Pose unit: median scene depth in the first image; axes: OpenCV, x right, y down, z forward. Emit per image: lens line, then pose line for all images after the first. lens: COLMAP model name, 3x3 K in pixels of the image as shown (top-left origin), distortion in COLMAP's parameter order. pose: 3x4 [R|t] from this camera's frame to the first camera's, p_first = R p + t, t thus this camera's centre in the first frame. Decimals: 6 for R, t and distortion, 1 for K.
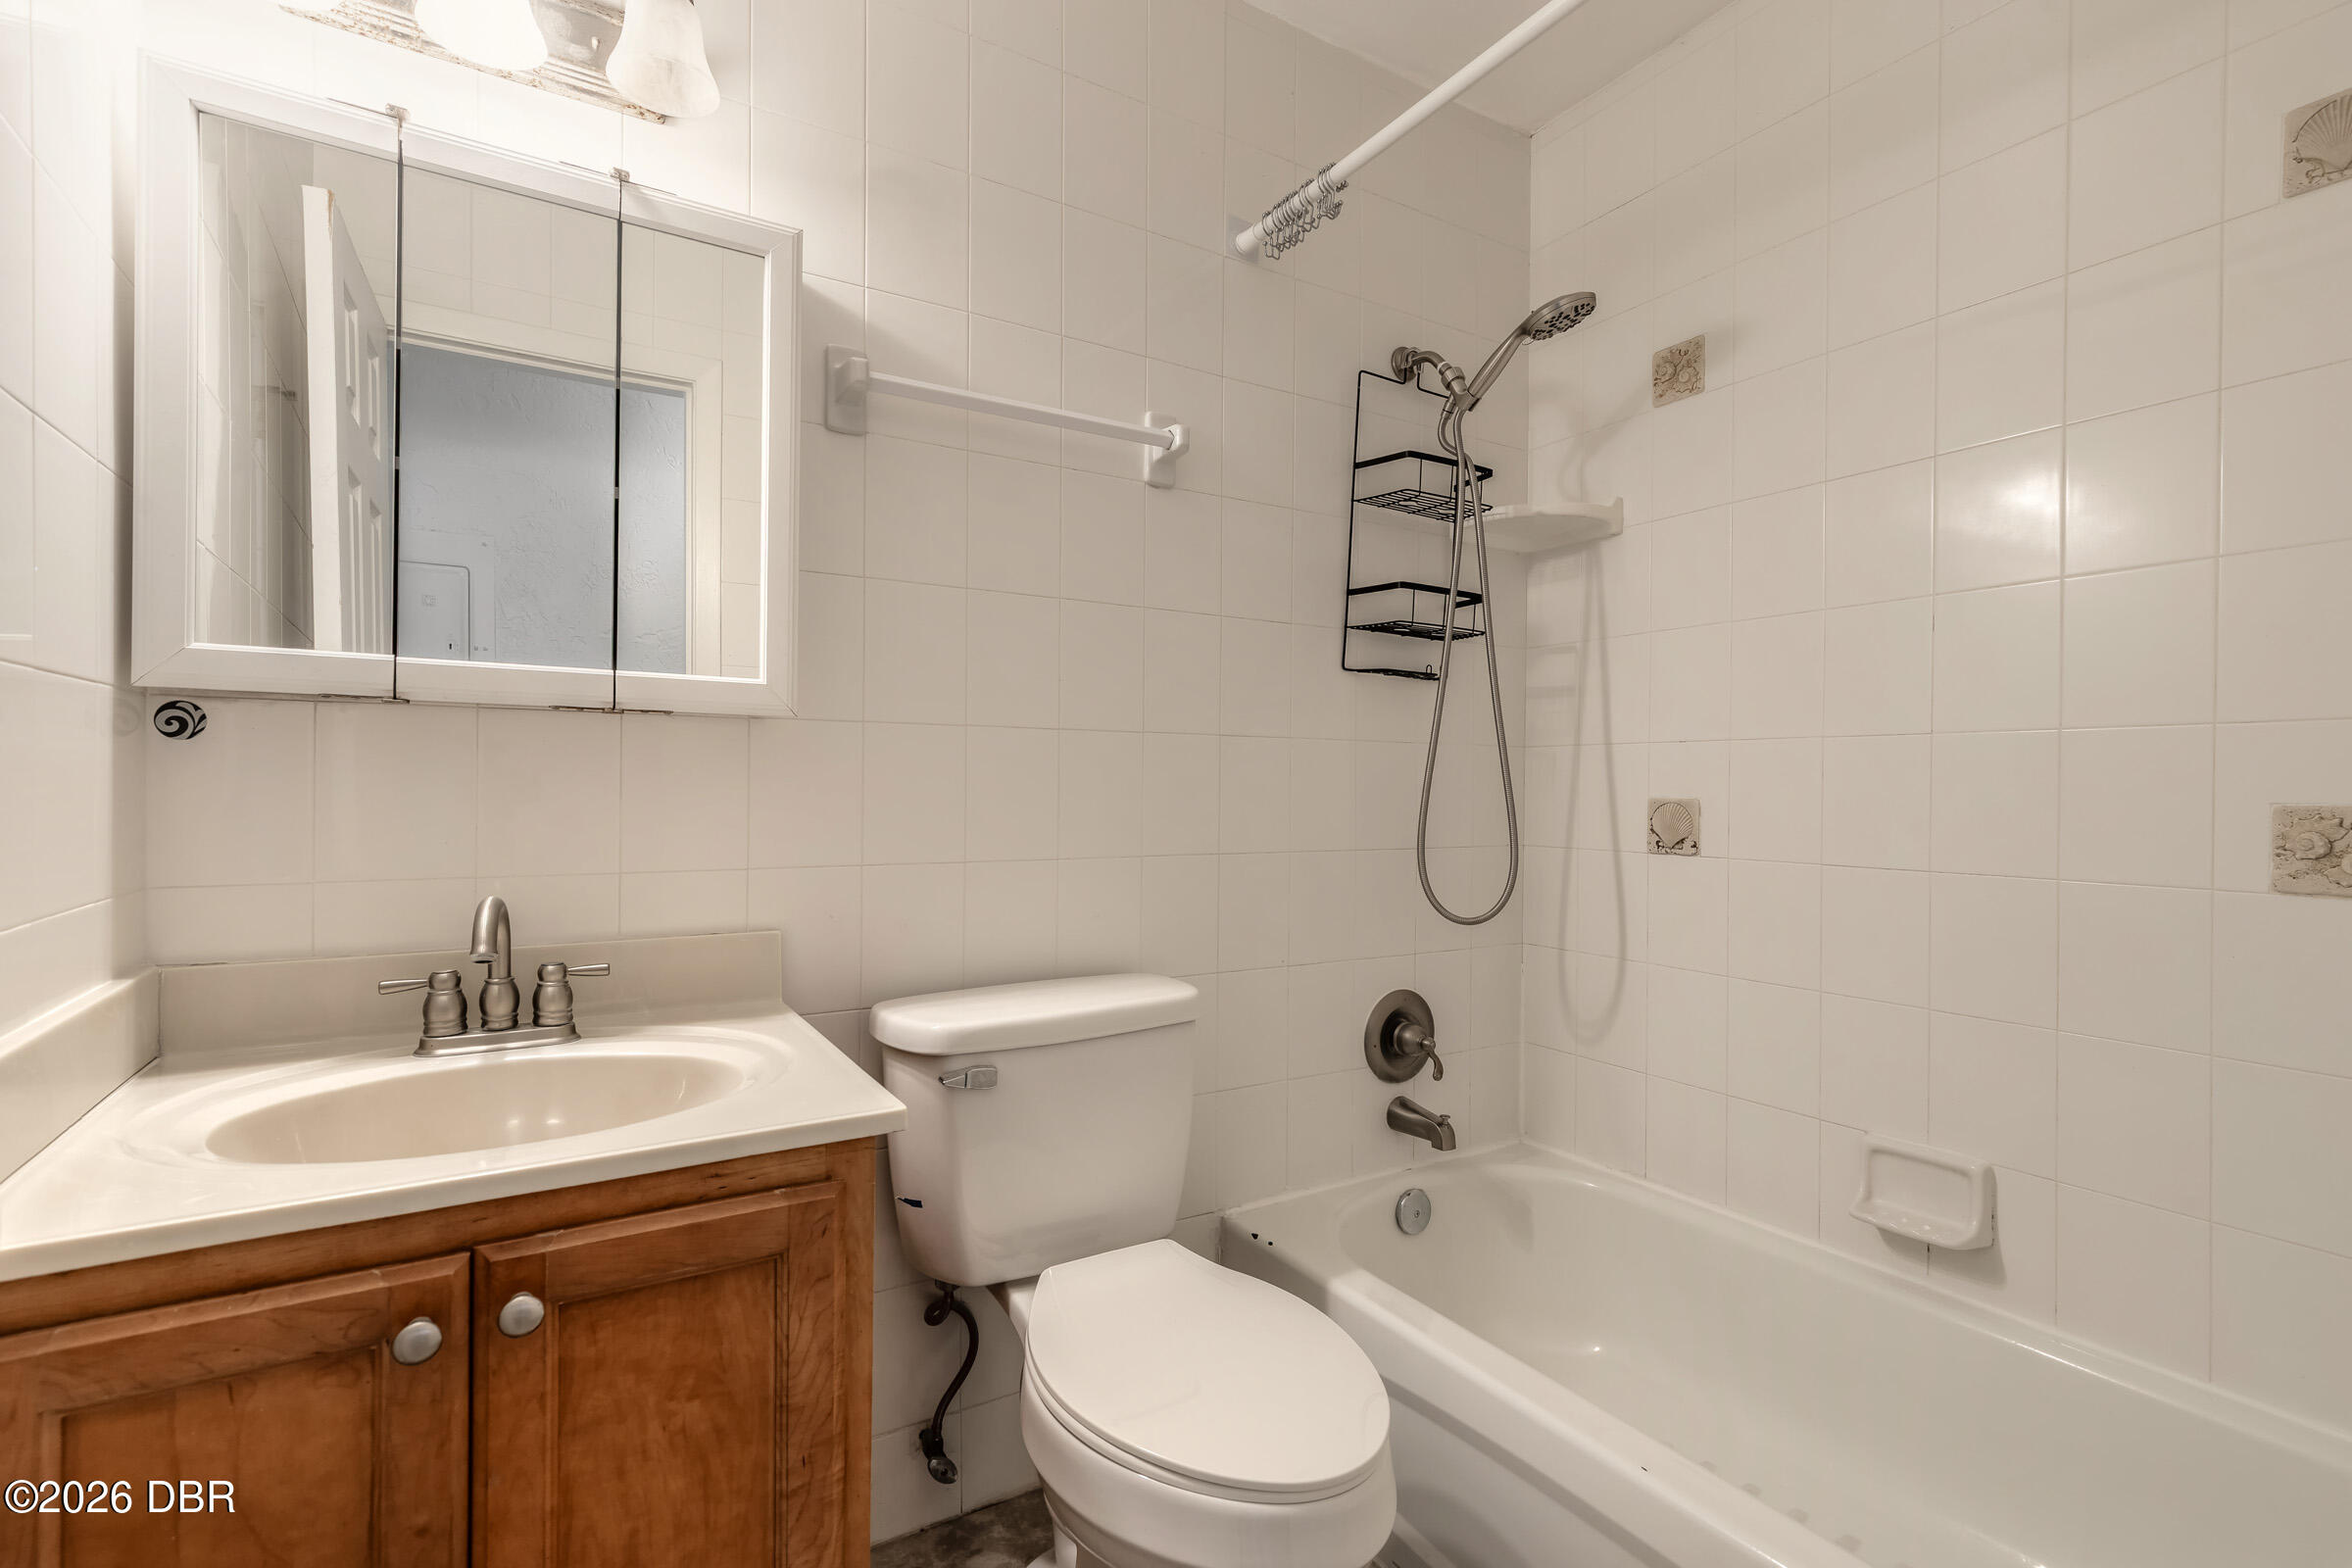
lens RADIAL K [[1060.8, 0, 1170.0], [0, 1060.8, 795.7], [0, 0, 1]] dist [0.010319, -0.002332]
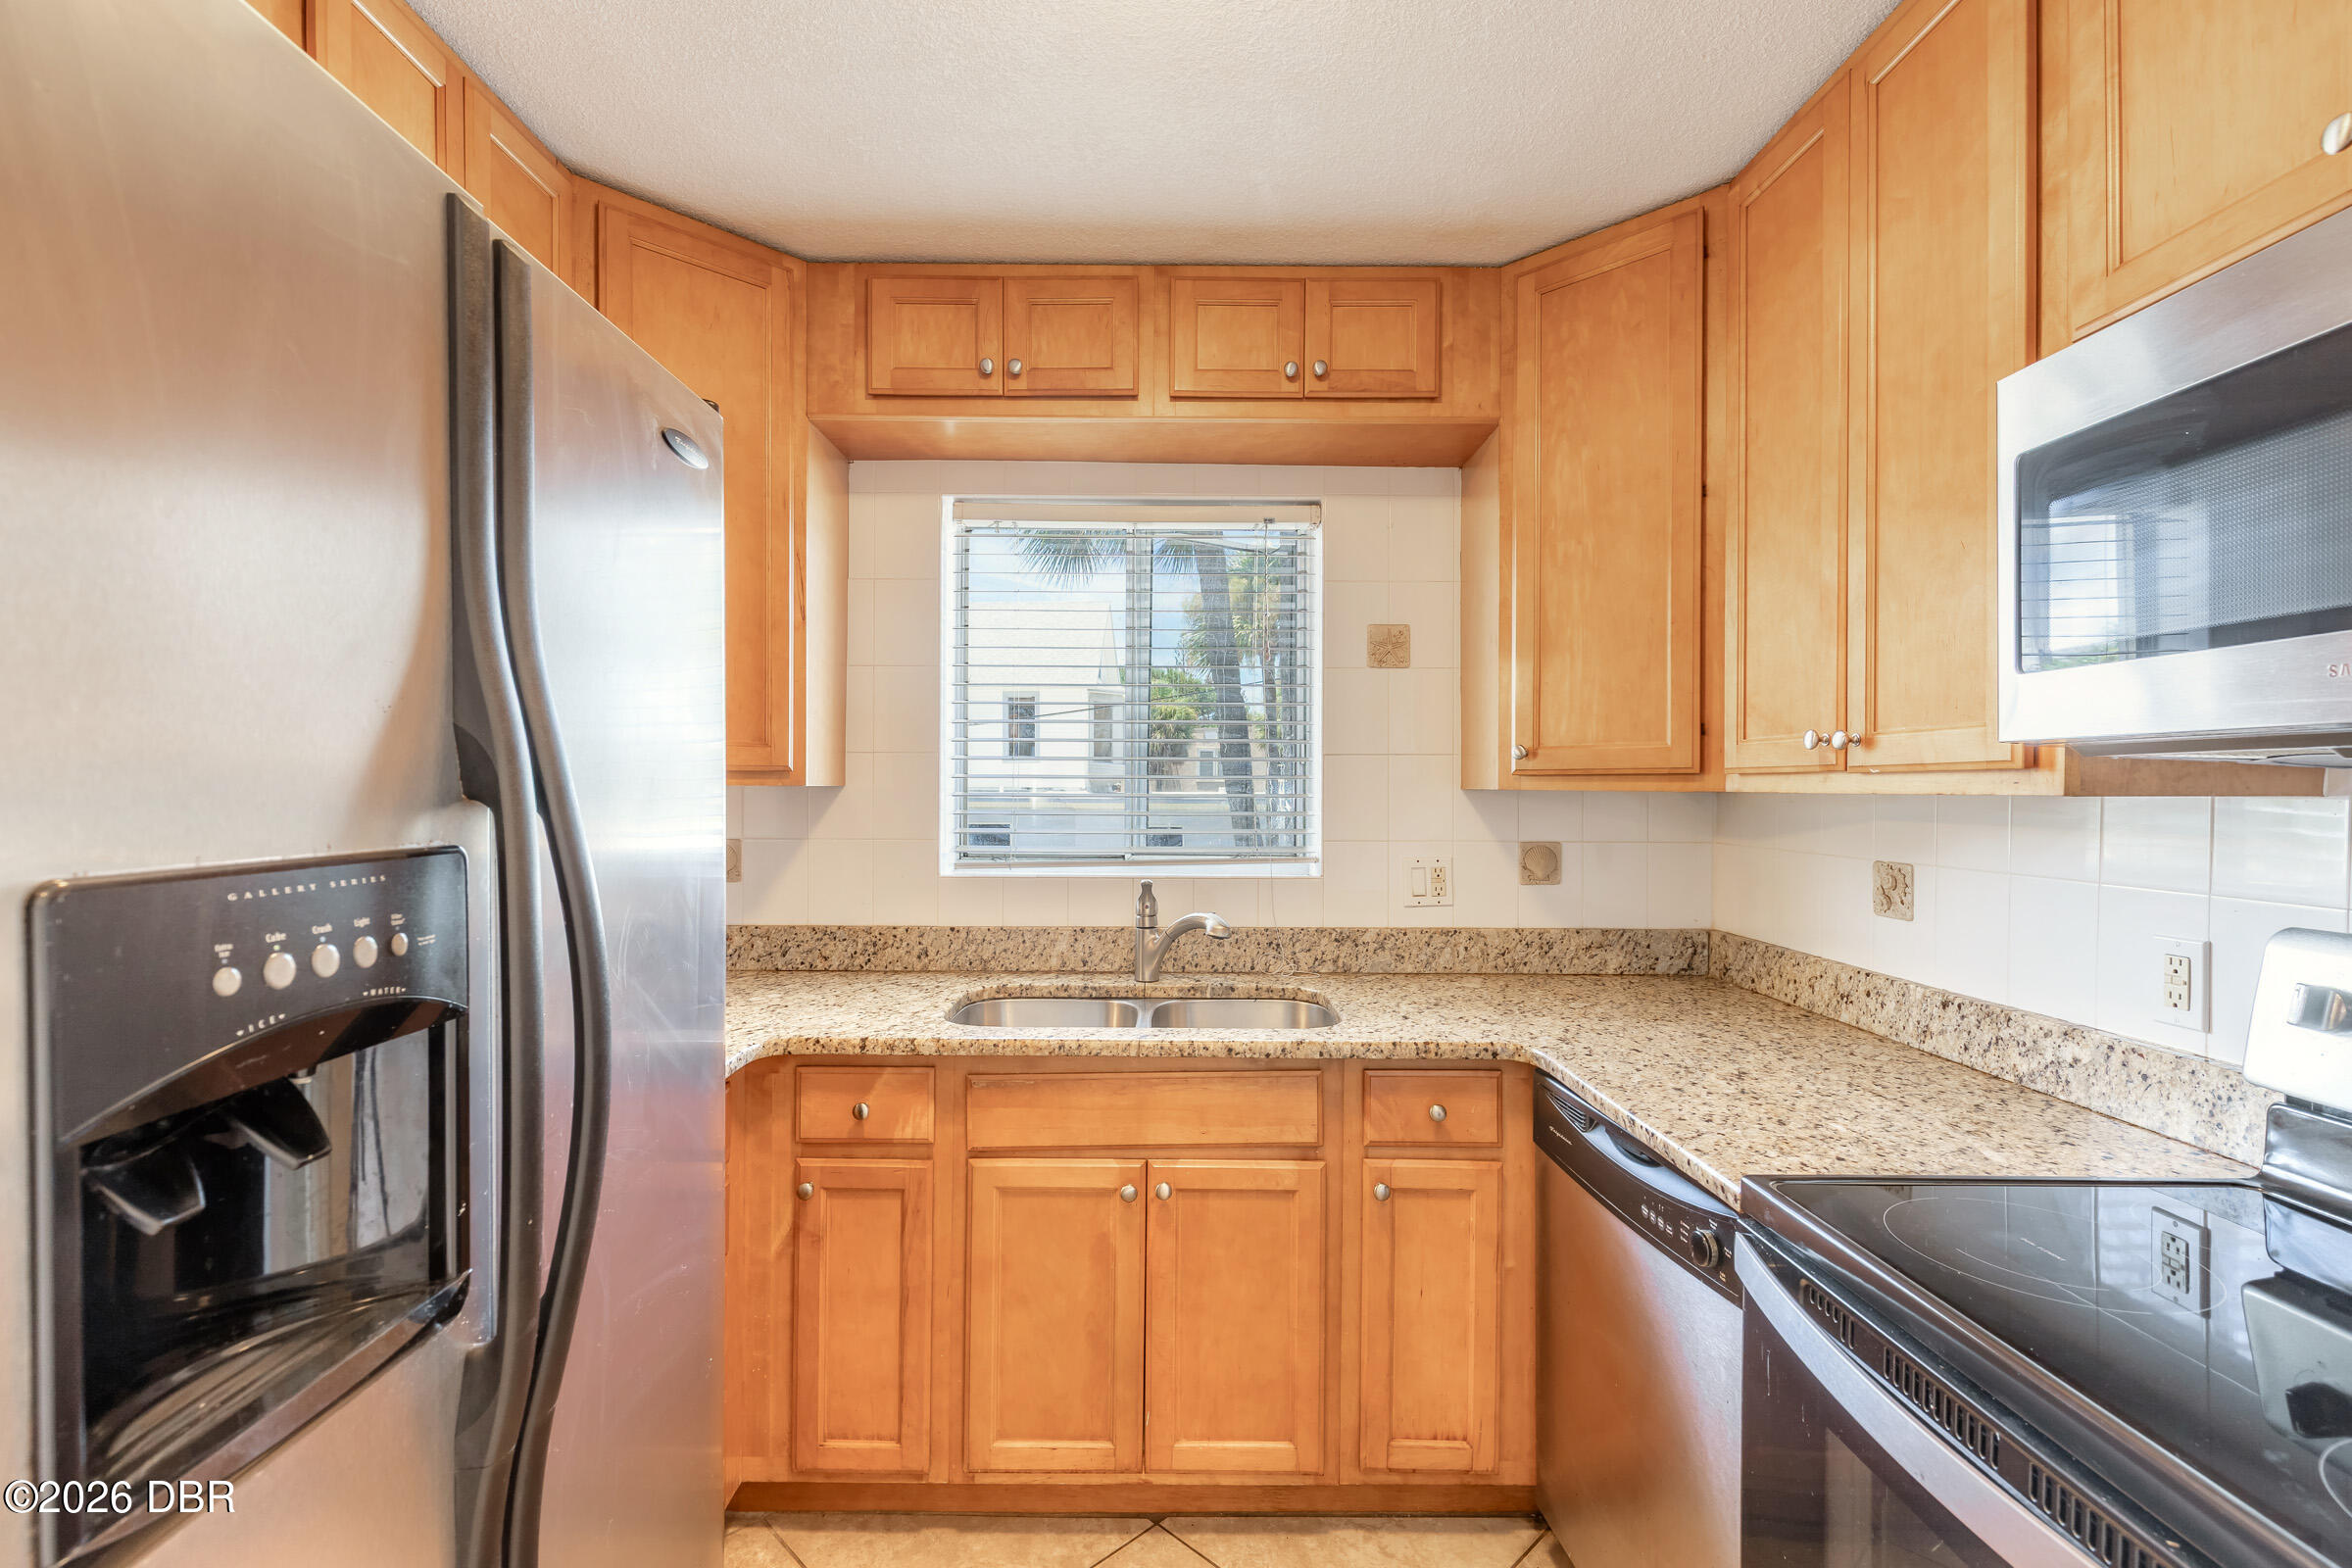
lens RADIAL K [[1060.8, 0, 1181.5], [0, 1060.8, 787.2], [0, 0, 1]] dist [0.010319, -0.002332]
pose [[0.852125, -0.001204, -0.523337, 0.730087], [0.006057, 0.999953, 0.007562, -0.472173], [0.523303, -0.009614, 0.852092, -1.078845]]
